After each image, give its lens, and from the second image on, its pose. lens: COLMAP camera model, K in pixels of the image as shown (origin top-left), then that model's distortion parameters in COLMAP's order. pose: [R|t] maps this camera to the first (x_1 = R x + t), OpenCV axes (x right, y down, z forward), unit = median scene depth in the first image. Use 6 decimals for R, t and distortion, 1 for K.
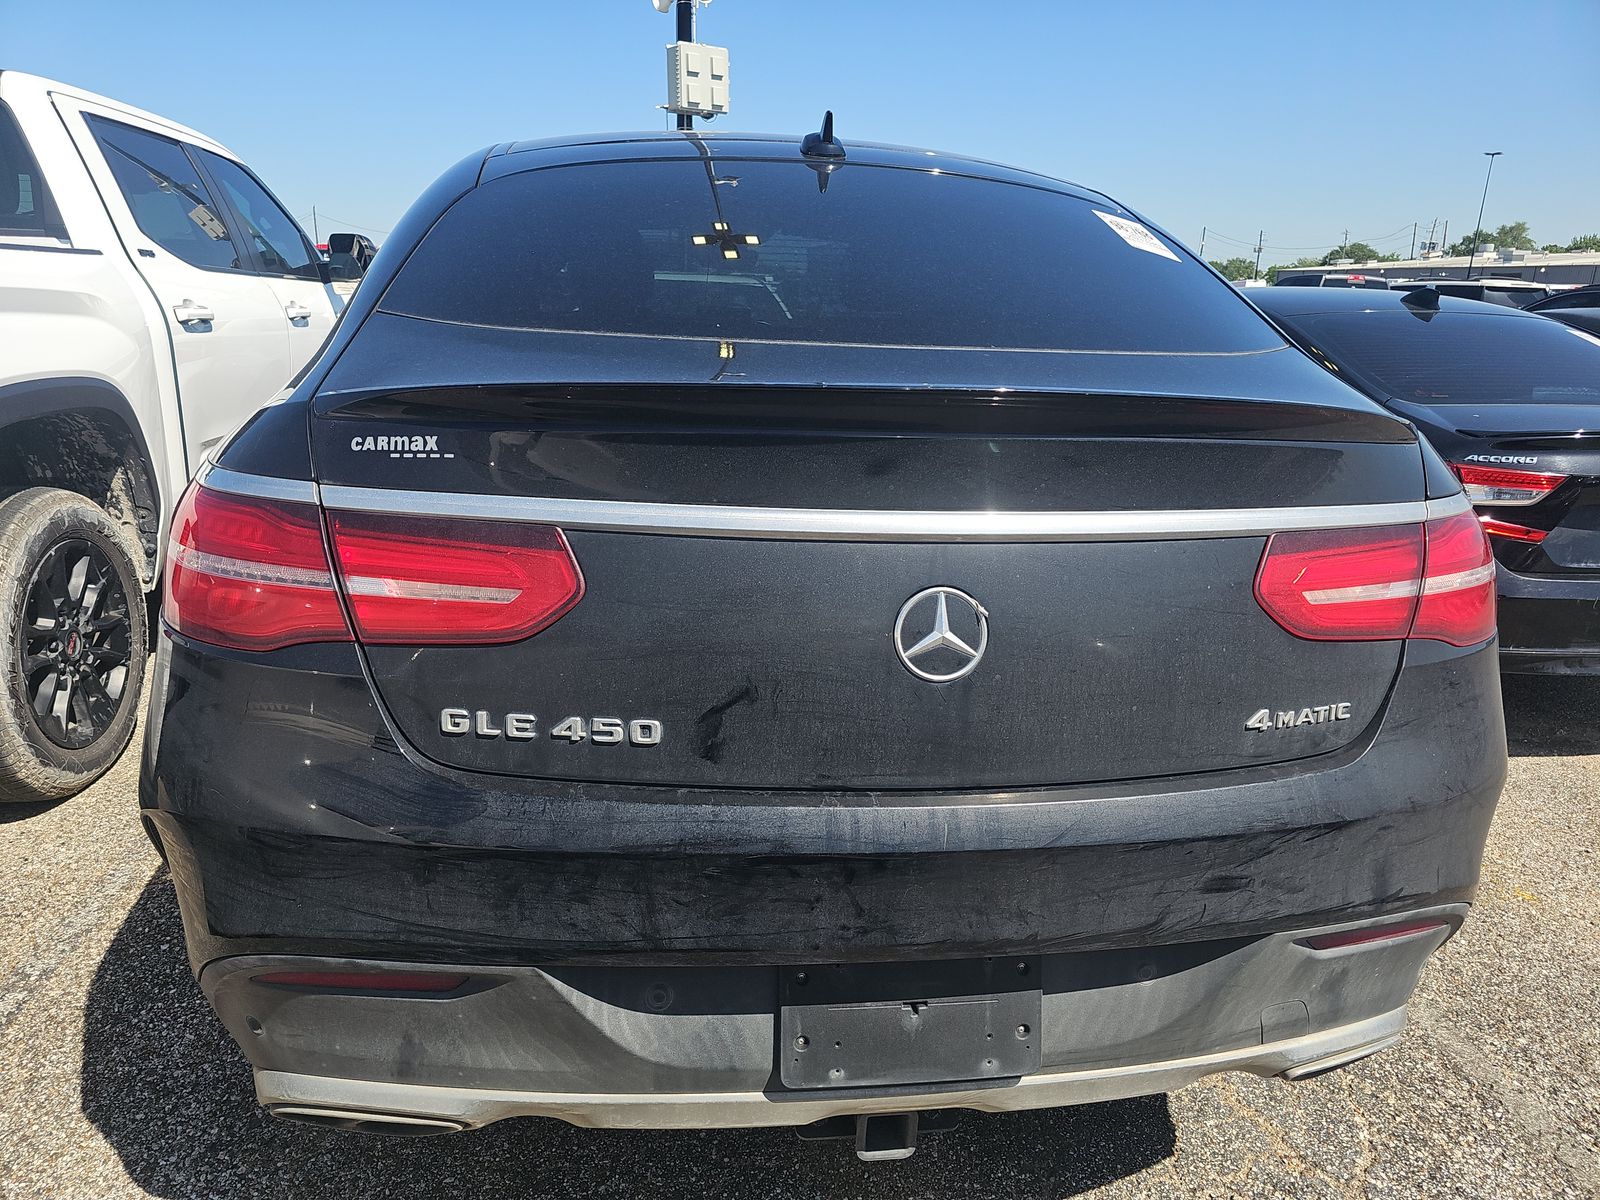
lens RADIAL K [[1083.7, 0, 800.0], [0, 1083.7, 600.0], [0, 0, 1]] dist [0.050523, -0.059978]
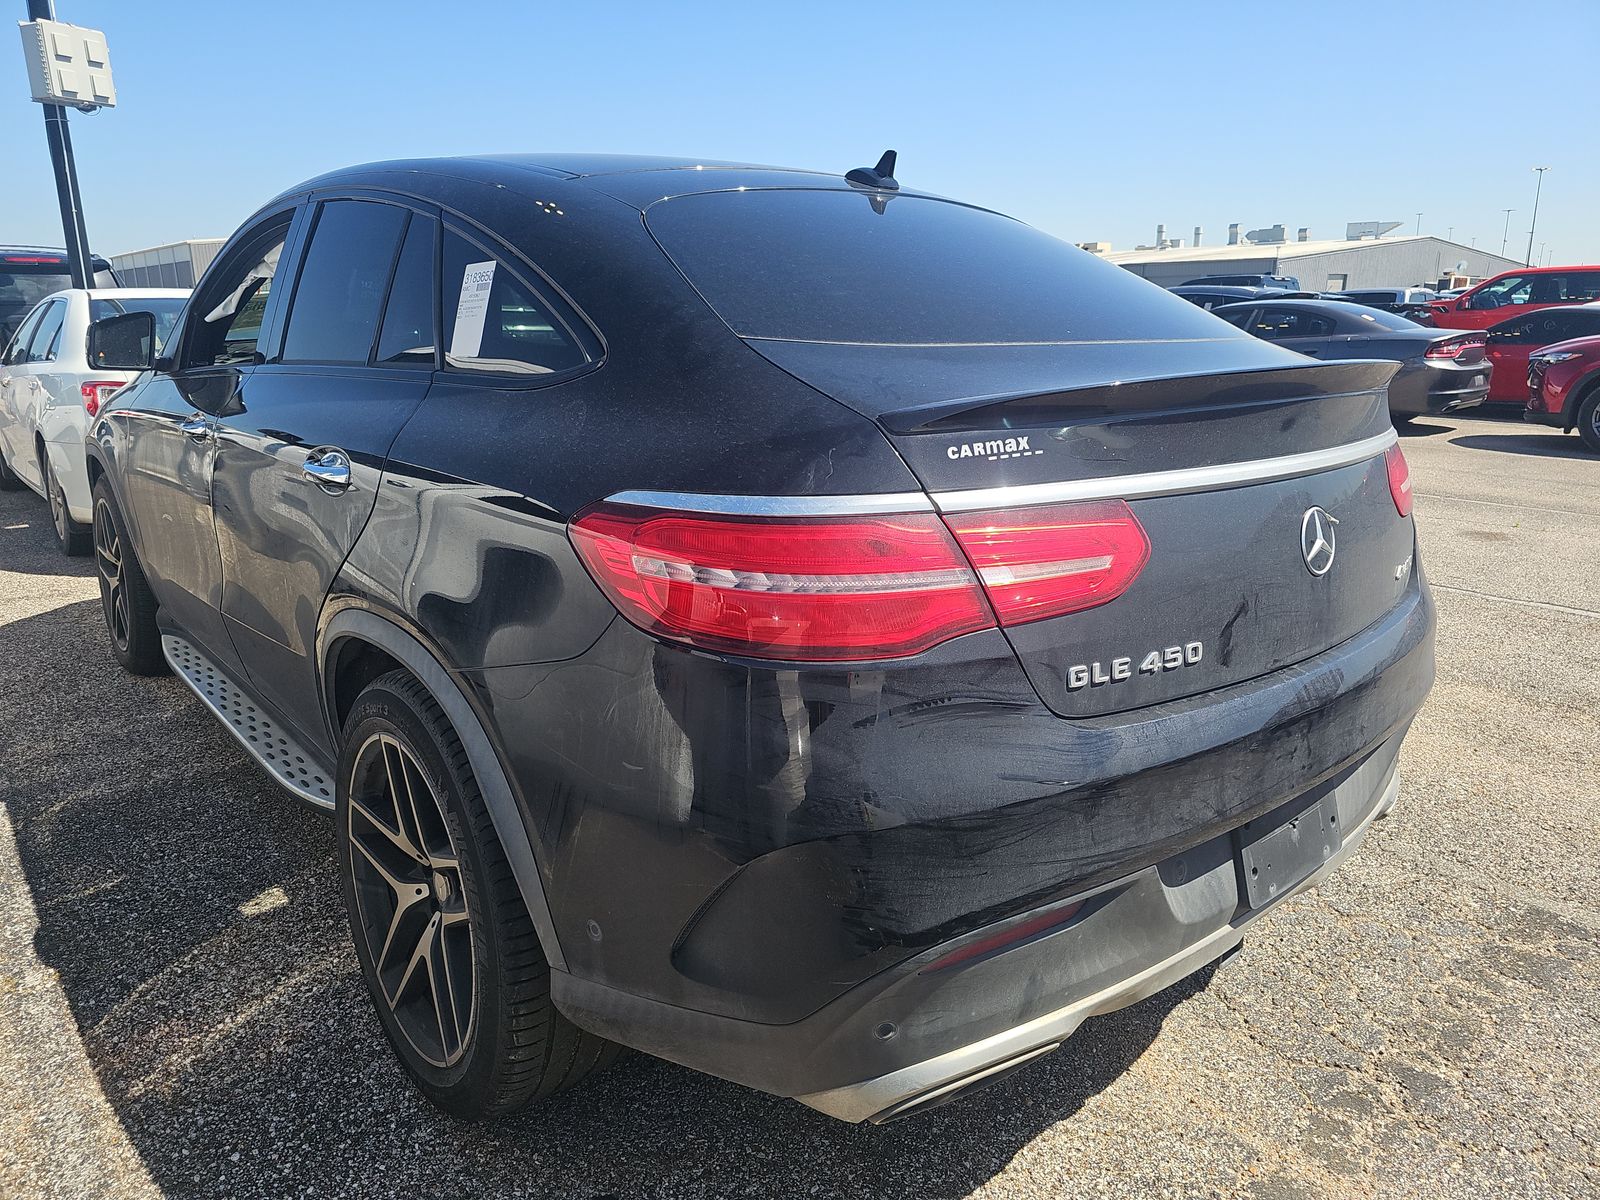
lens RADIAL K [[1084.9, 0, 800.9], [0, 1084.9, 580.4], [0, 0, 1]] dist [0.073129, -0.066394]
pose [[0.833329, -0.166278, 0.527176, -1.152637], [0.180475, 0.983266, 0.024849, -0.071959], [-0.522486, 0.074435, 0.849392, 0.156073]]
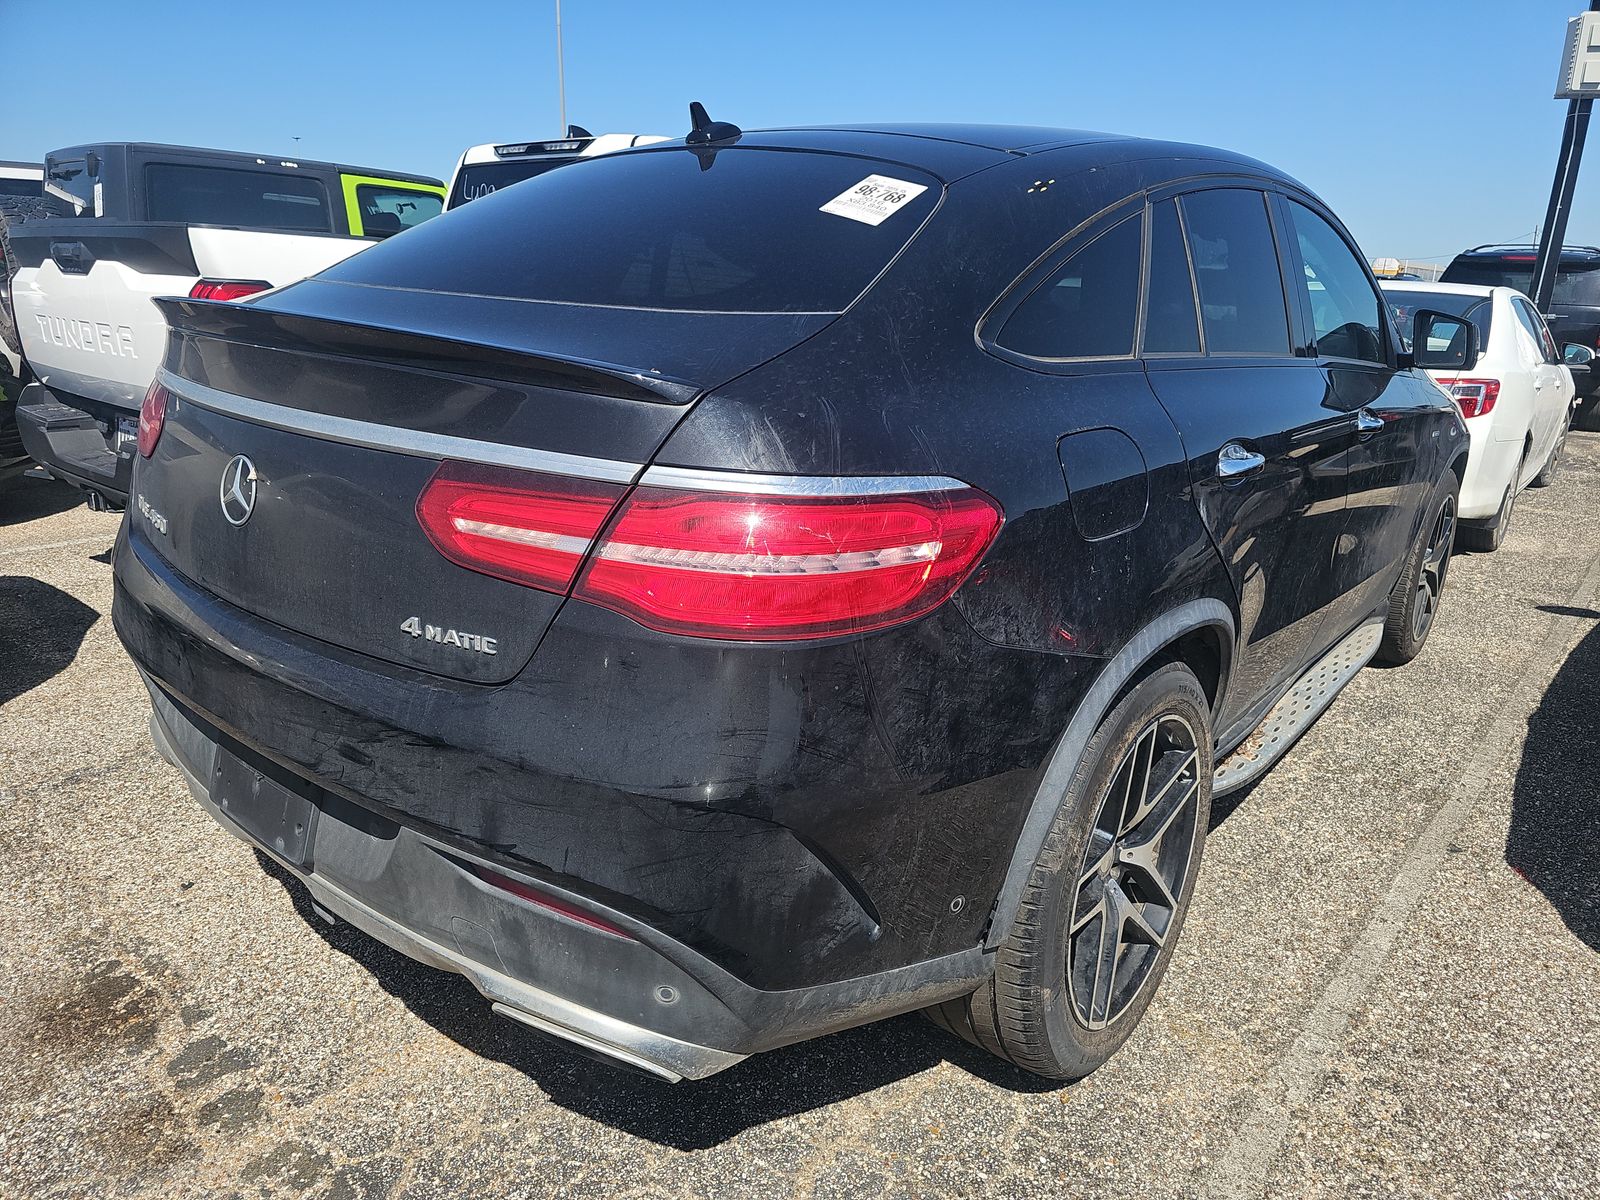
lens RADIAL K [[1083.7, 0, 800.0], [0, 1083.7, 600.0], [0, 0, 1]] dist [0.050523, -0.059978]
pose [[0.697725, 0.210117, -0.684858, 1.543100], [-0.224547, 0.971986, 0.069442, -0.085158], [0.680263, 0.105332, 0.725360, 0.502080]]
